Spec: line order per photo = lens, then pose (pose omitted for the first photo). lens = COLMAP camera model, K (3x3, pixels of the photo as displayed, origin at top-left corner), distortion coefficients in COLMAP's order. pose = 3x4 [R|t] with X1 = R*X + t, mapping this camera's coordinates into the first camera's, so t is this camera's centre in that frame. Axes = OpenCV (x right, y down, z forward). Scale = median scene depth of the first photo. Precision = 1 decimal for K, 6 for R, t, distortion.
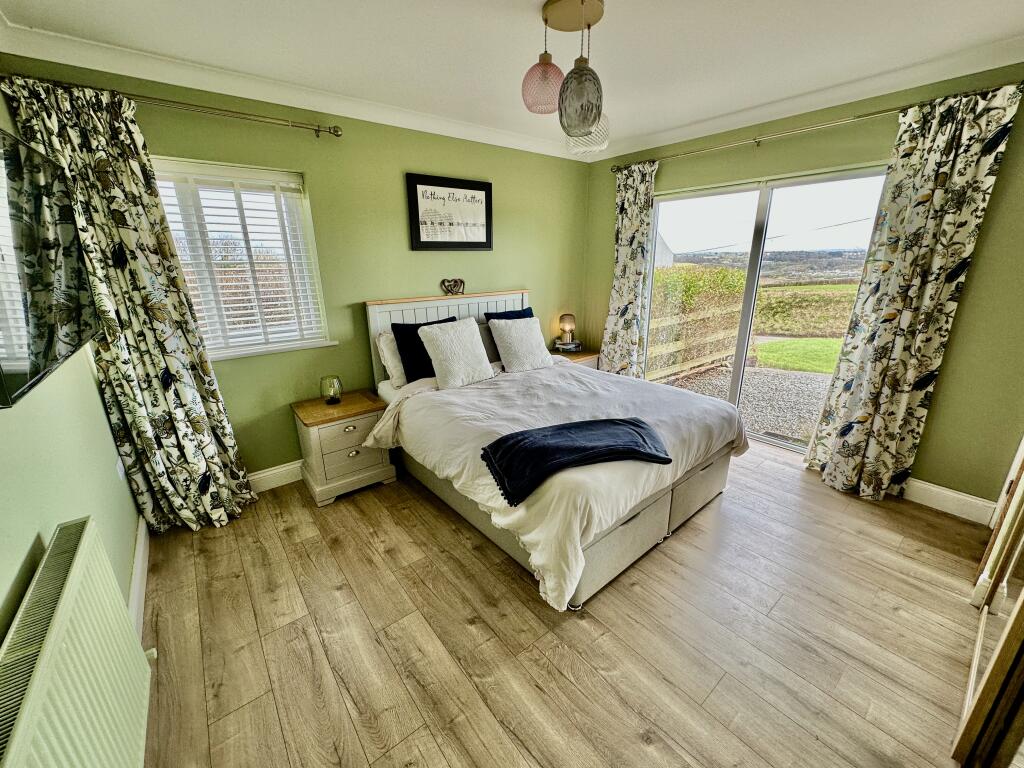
lens RADIAL K [[409.5, 0, 509.6], [0, 409.5, 387.6], [0, 0, 1]] dist [-0.001940, -0.000304]
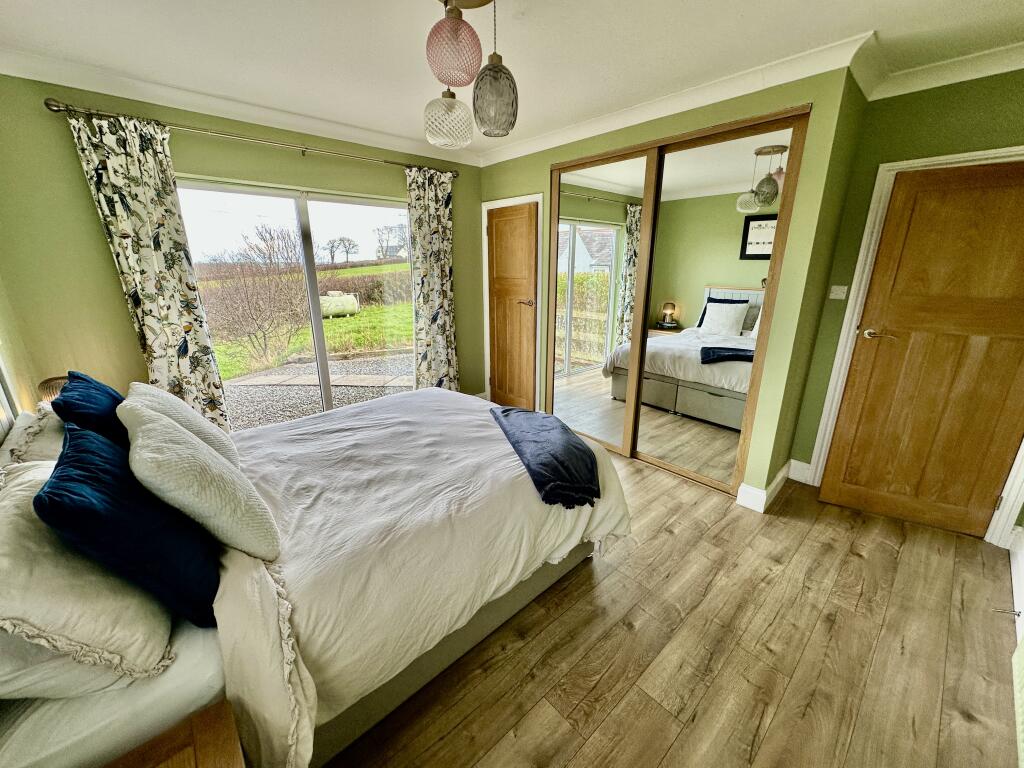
lens RADIAL K [[409.5, 0, 509.6], [0, 409.5, 387.6], [0, 0, 1]] dist [-0.001940, -0.000304]
pose [[-0.070322, -0.276095, 0.958554, -0.672651], [0.303217, 0.909547, 0.284224, -0.253739], [-0.950323, 0.310637, 0.019755, 0.837737]]
